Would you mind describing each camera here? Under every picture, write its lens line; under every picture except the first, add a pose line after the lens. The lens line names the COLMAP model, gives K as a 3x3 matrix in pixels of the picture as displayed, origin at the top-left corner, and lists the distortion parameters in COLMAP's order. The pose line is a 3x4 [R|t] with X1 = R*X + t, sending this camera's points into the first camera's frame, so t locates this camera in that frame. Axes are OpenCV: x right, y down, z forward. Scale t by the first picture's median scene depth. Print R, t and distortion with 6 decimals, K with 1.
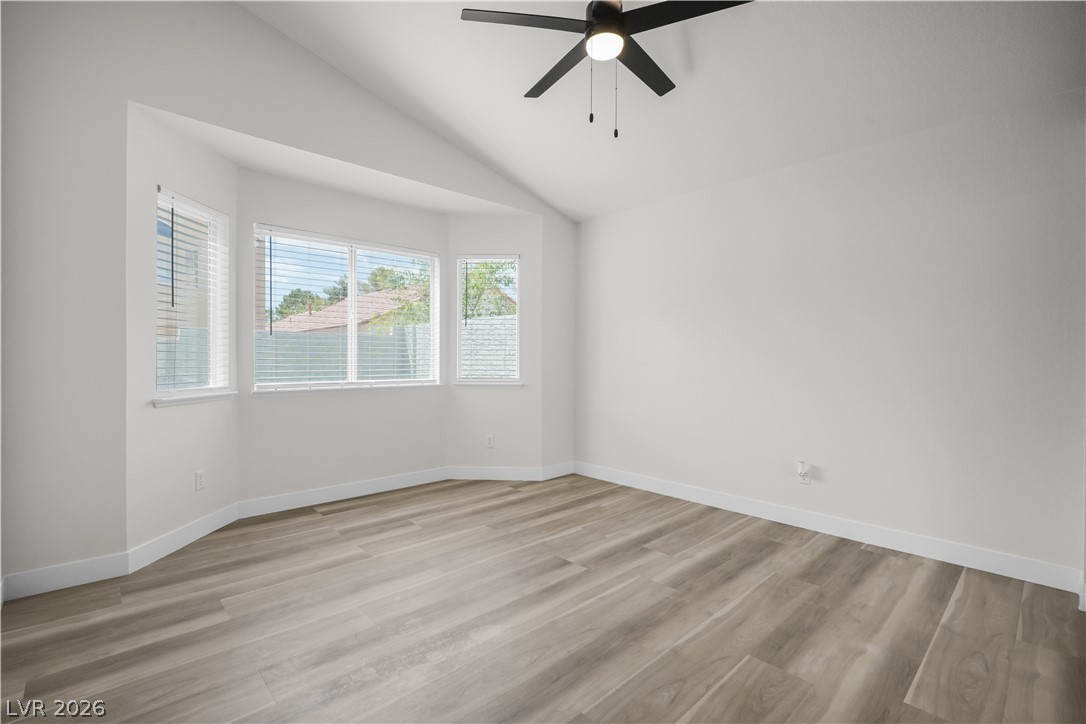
lens RADIAL K [[490.9, 0, 543.0], [0, 490.9, 362.0], [0, 0, 1]] dist [-0.003278, -0.000132]
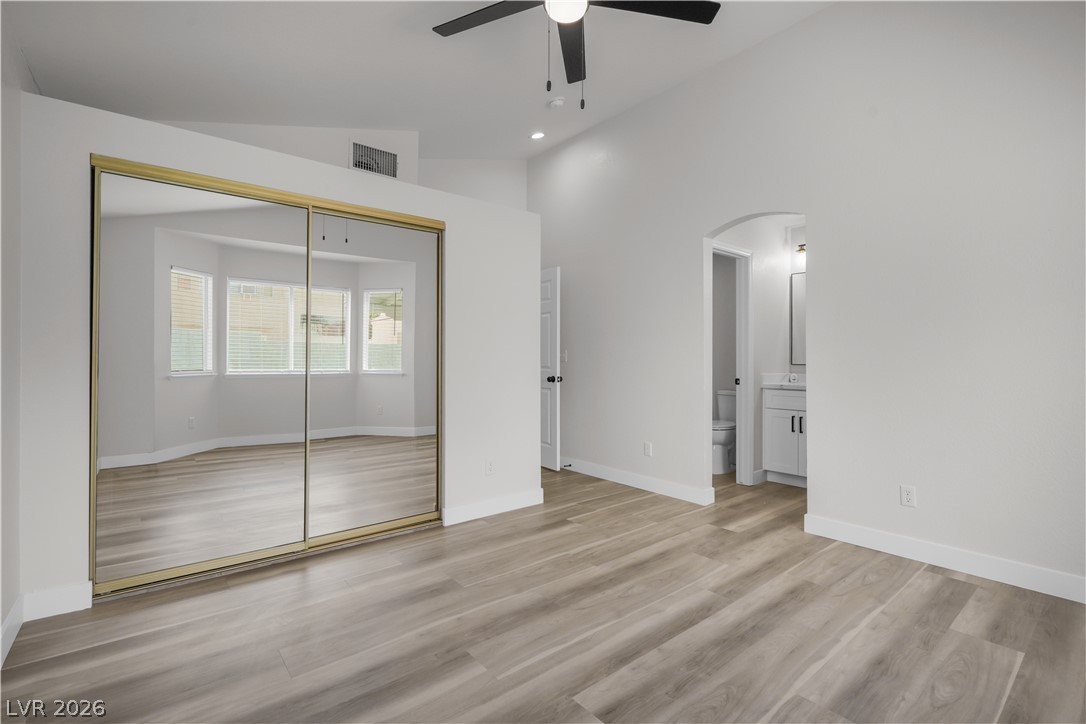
lens RADIAL K [[486.5, 0, 544.0], [0, 486.5, 356.0], [0, 0, 1]] dist [-0.002249, -0.000100]
pose [[-0.997250, -0.006332, 0.073843, 0.081348], [-0.006840, 0.999955, -0.006624, -0.007365], [-0.073798, -0.007111, -0.997248, 1.578366]]
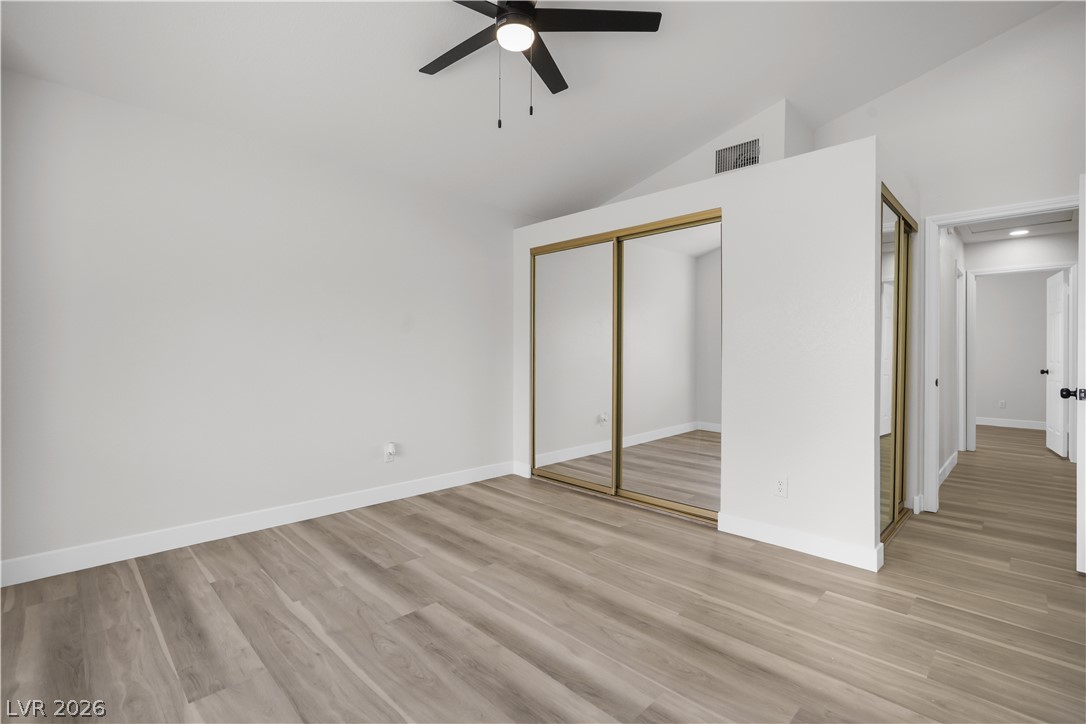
lens RADIAL K [[486.5, 0, 544.0], [0, 486.5, 356.0], [0, 0, 1]] dist [-0.002249, -0.000100]
pose [[-0.032840, -0.008456, 0.999425, -0.727264], [-0.001654, 0.999963, 0.008406, -0.008910], [-0.999459, -0.001377, -0.032853, 0.821072]]
